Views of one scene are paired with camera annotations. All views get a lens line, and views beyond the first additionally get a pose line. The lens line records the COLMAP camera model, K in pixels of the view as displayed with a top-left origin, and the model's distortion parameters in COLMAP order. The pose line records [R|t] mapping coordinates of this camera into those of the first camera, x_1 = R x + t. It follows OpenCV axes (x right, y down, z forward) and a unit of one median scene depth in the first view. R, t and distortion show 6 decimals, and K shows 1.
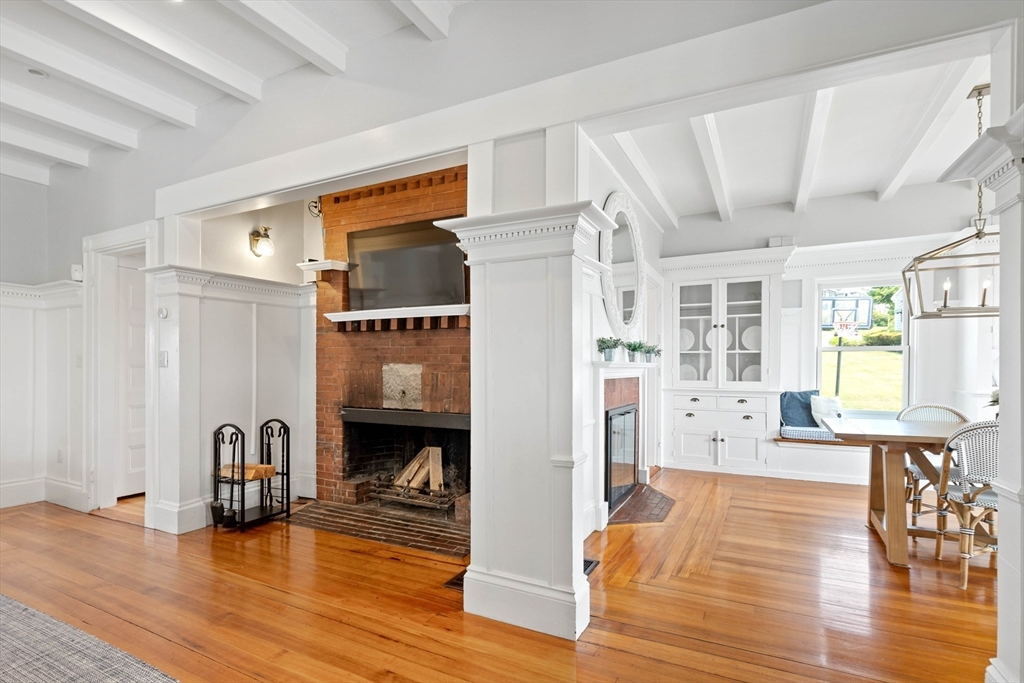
lens RADIAL K [[502.5, 0, 512.2], [0, 502.5, 365.7], [0, 0, 1]] dist [0.000098, 0.000112]
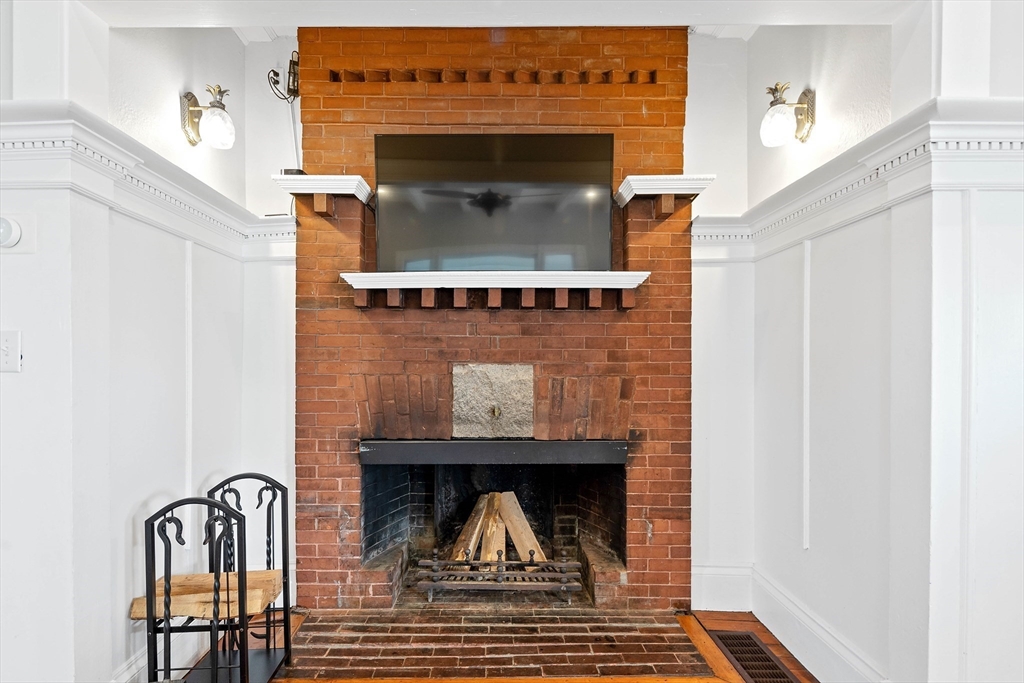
lens RADIAL K [[519.3, 0, 509.5], [0, 519.3, 368.0], [0, 0, 1]] dist [0.003971, 0.000012]
pose [[0.890904, -0.002294, 0.454186, -0.487198], [0.002237, 0.999997, 0.000662, 0.000910], [-0.454187, 0.000427, 0.890906, 0.426016]]
